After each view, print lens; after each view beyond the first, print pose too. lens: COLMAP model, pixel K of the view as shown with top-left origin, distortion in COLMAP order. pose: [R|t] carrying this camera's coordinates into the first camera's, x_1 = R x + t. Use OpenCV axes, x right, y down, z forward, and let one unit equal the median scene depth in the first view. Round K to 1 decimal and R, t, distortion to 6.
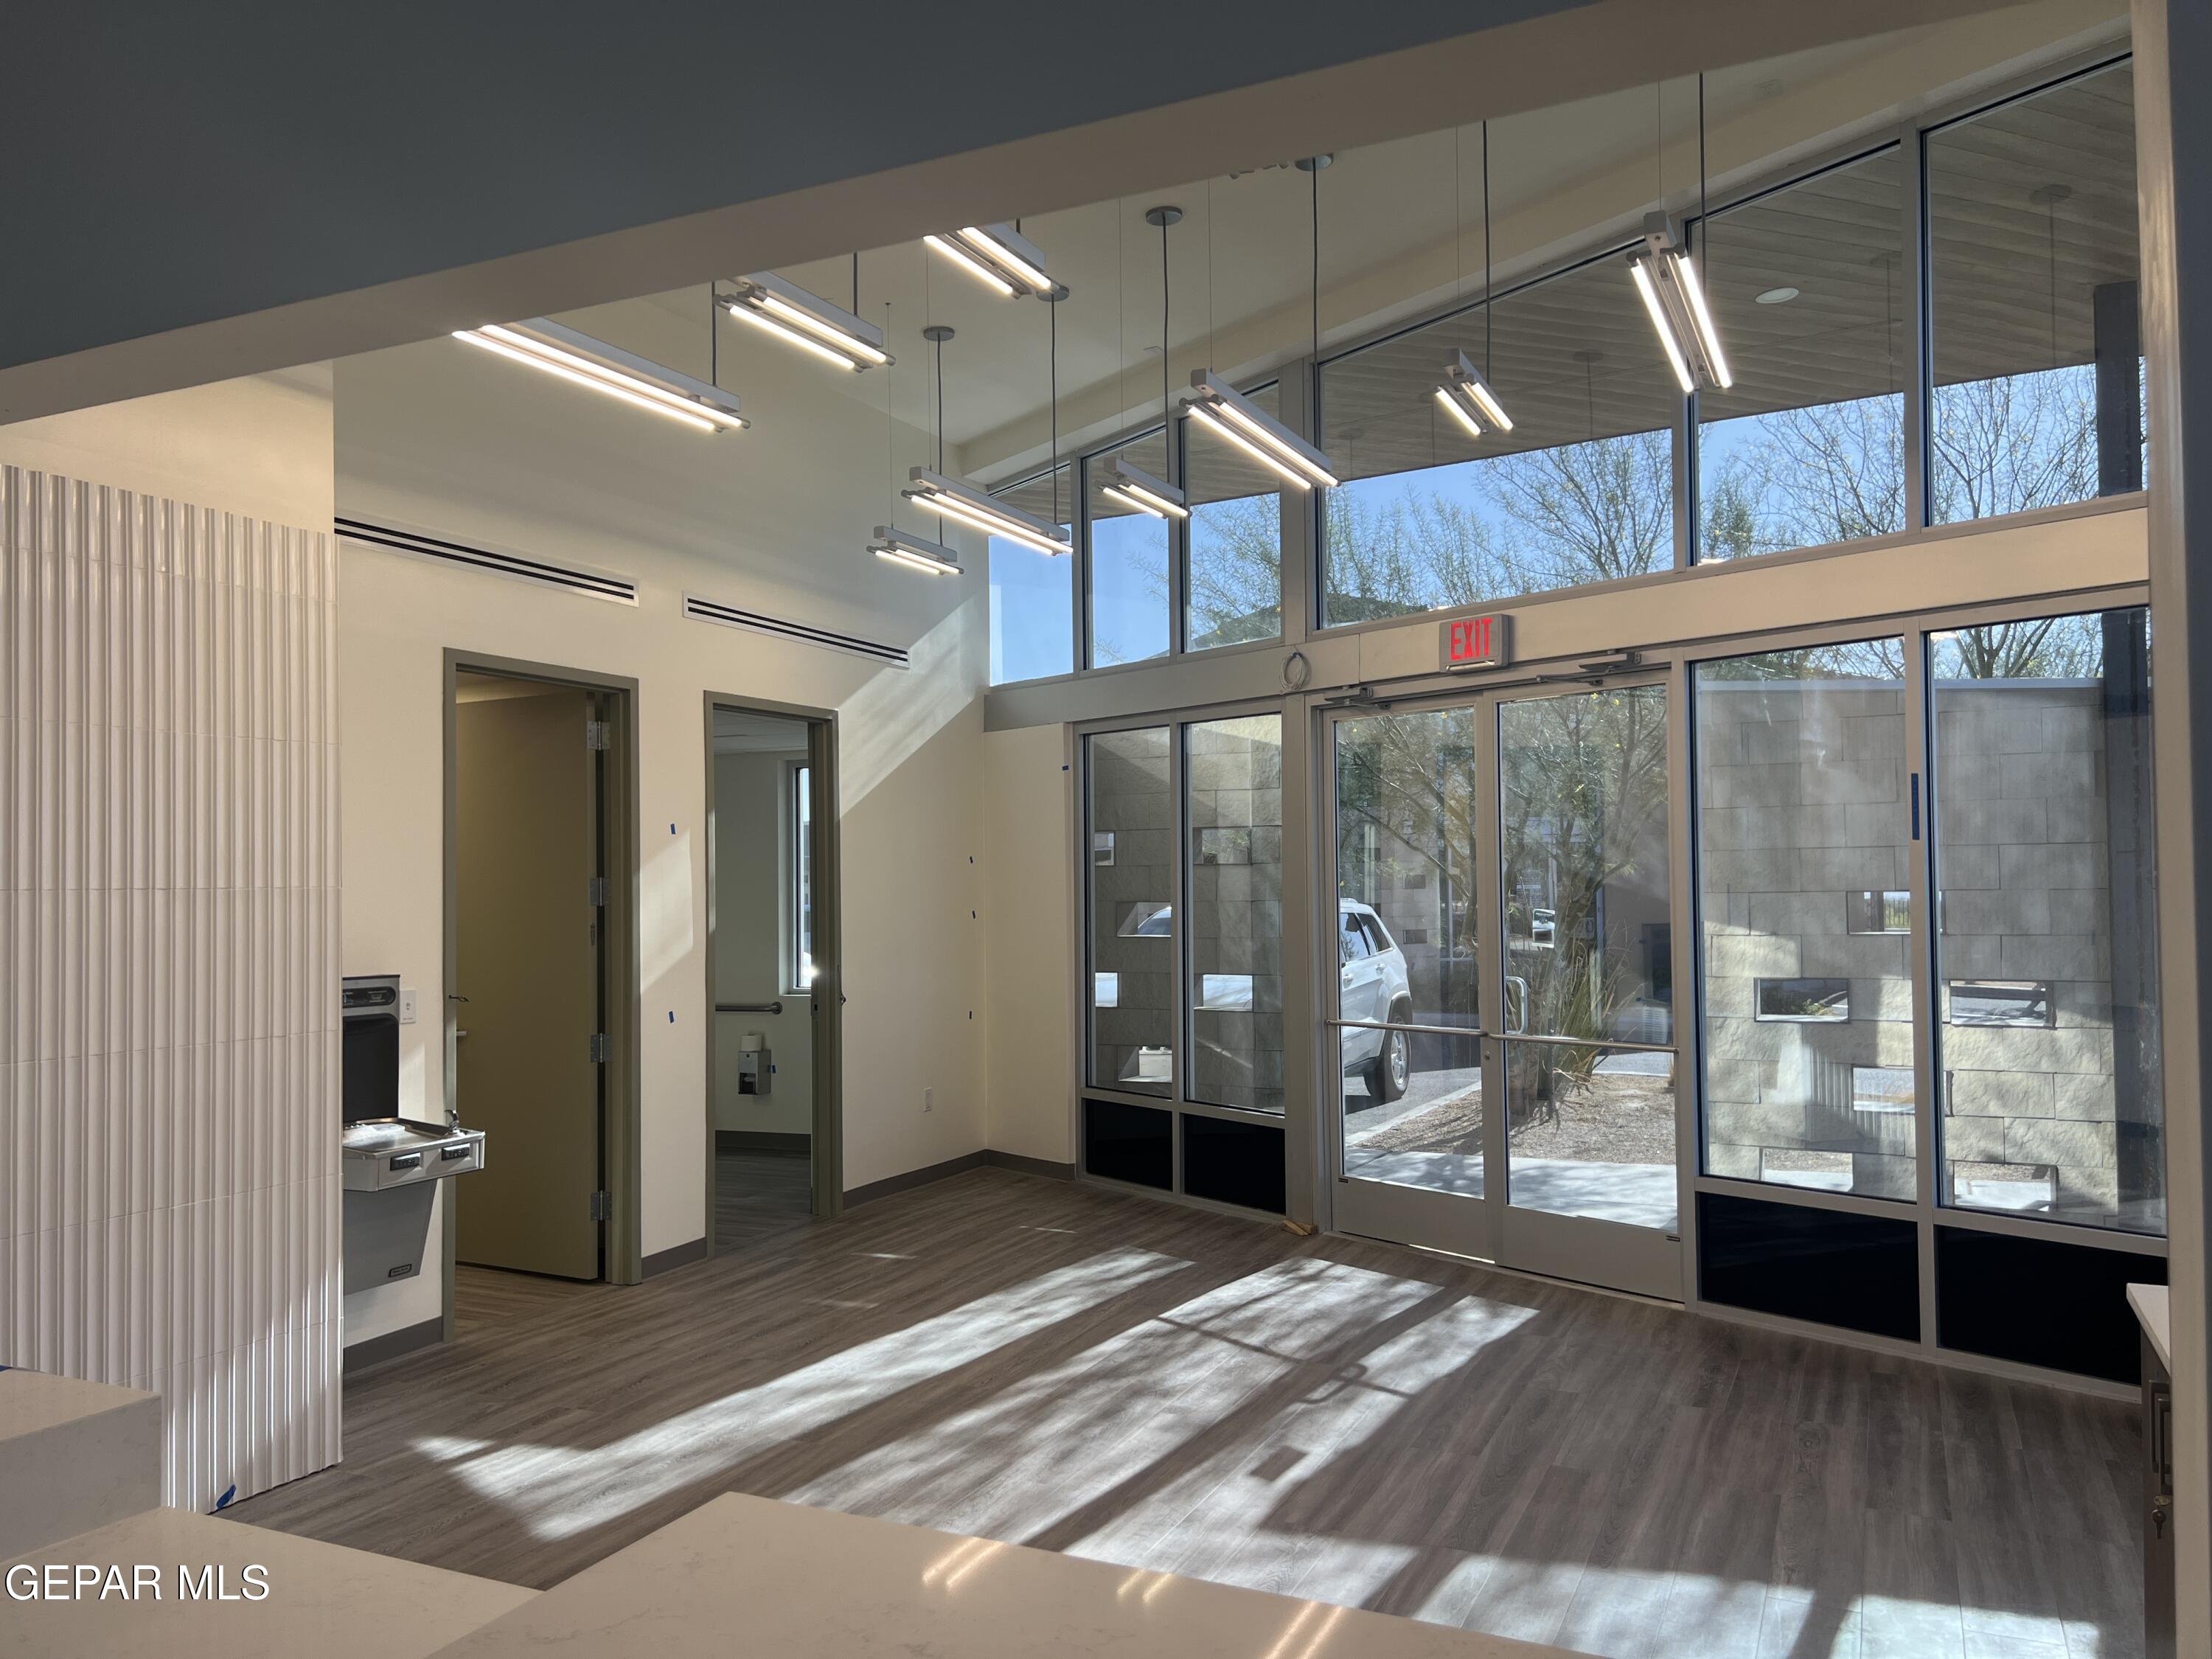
lens RADIAL K [[1662.6, 0, 1103.9], [0, 1662.6, 837.2], [0, 0, 1]] dist [0.049207, -0.056291]
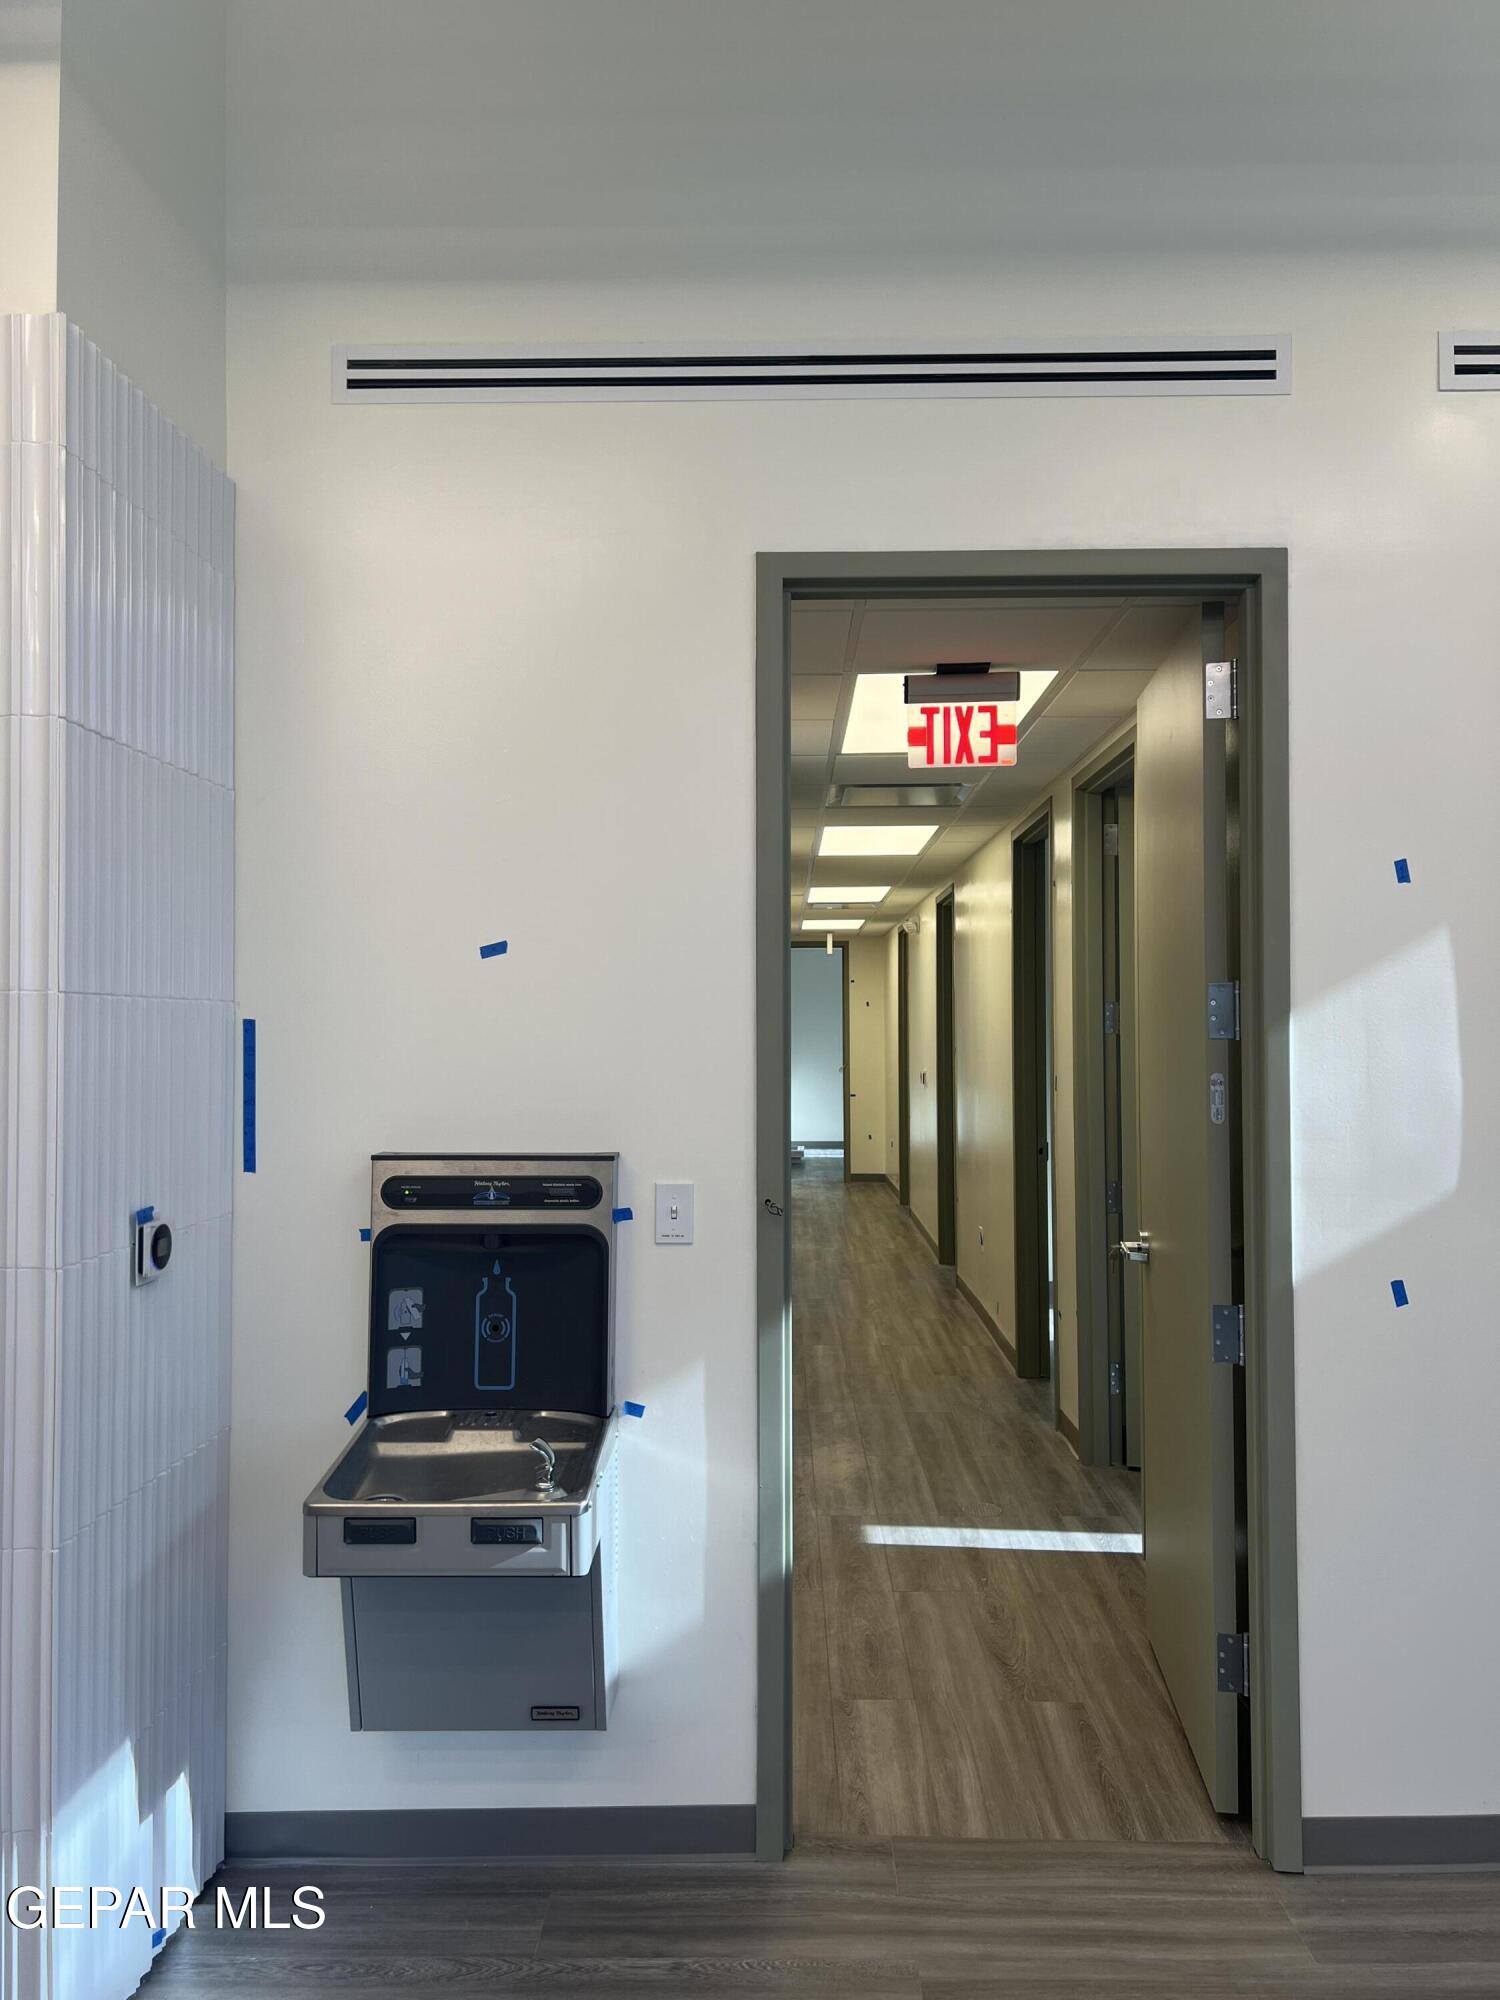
lens RADIAL K [[1503.3, 0, 750.0], [0, 1503.3, 1000.0], [0, 0, 1]] dist [0.049207, -0.056291]
pose [[0.417688, -0.011494, -0.908518, 0.035353], [0.021496, 0.999765, -0.002766, 0.026362], [0.908336, -0.018375, 0.417837, 0.655038]]
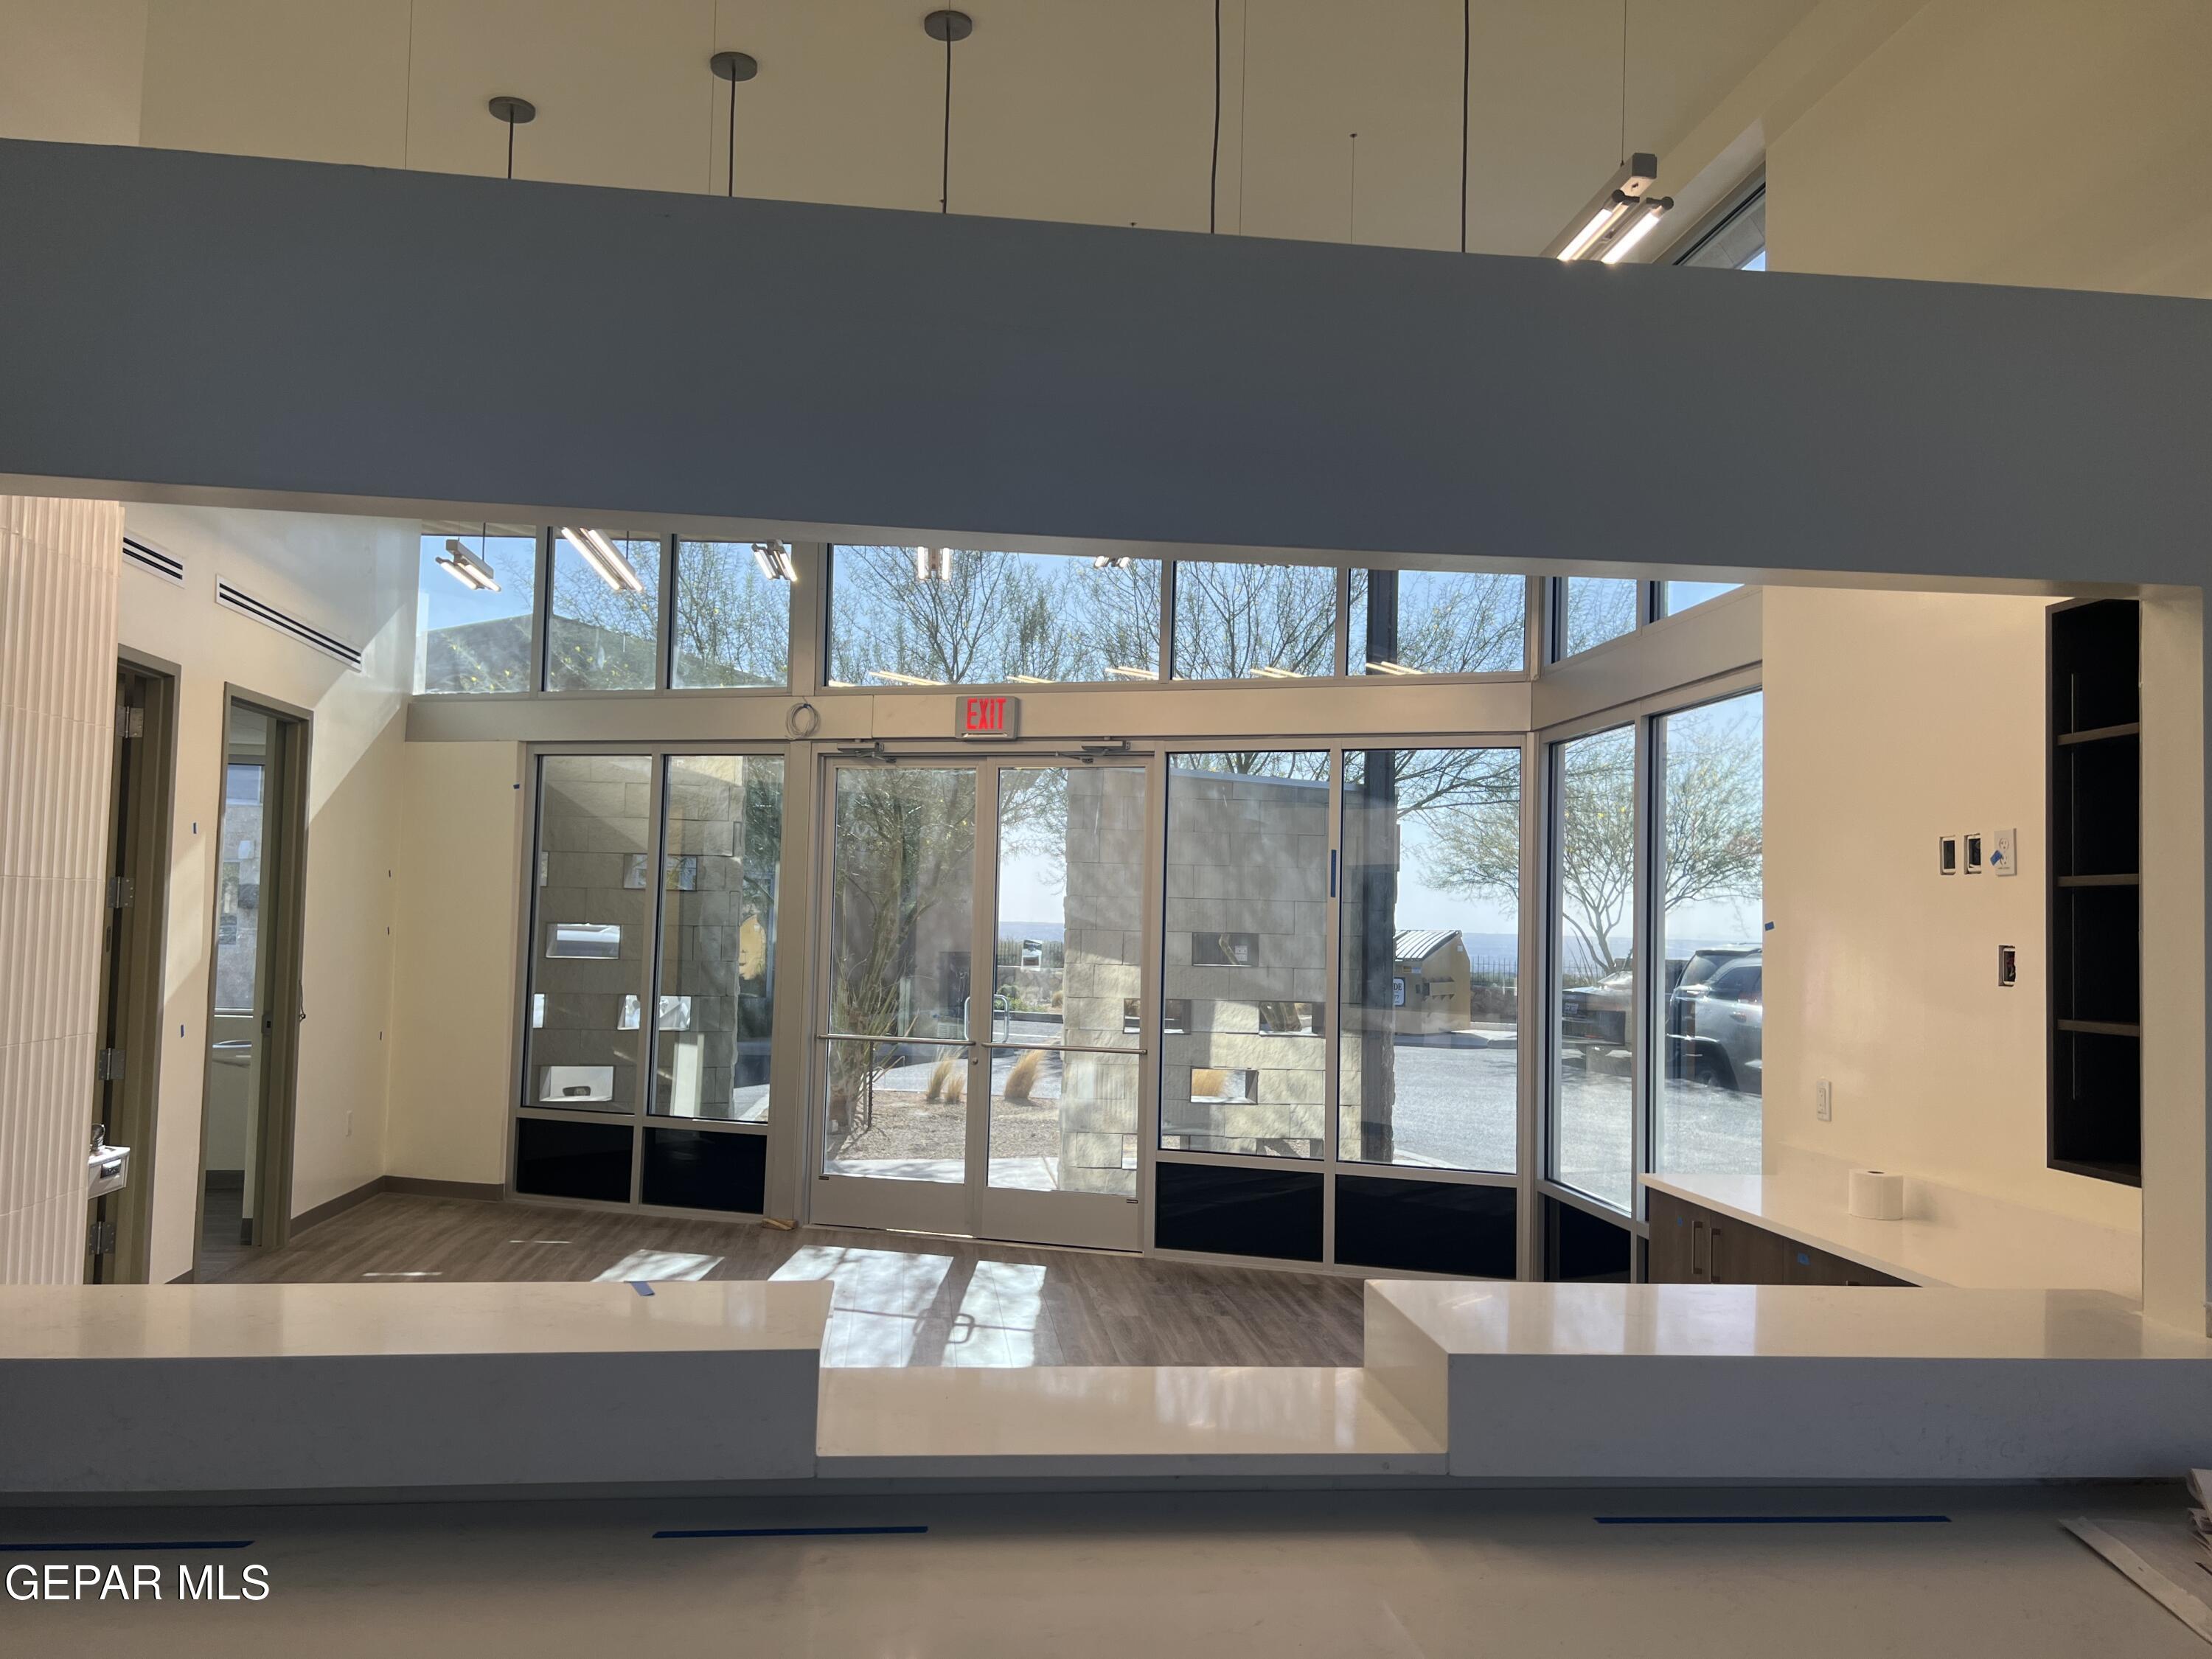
lens RADIAL K [[1704.5, 0, 1115.0], [0, 1704.5, 789.8], [0, 0, 1]] dist [0.048363, -0.001705]
pose [[0.842493, 0.075802, 0.533347, -0.331666], [-0.051021, 0.996828, -0.061080, 0.006291], [-0.536286, 0.024247, 0.843688, -0.083865]]
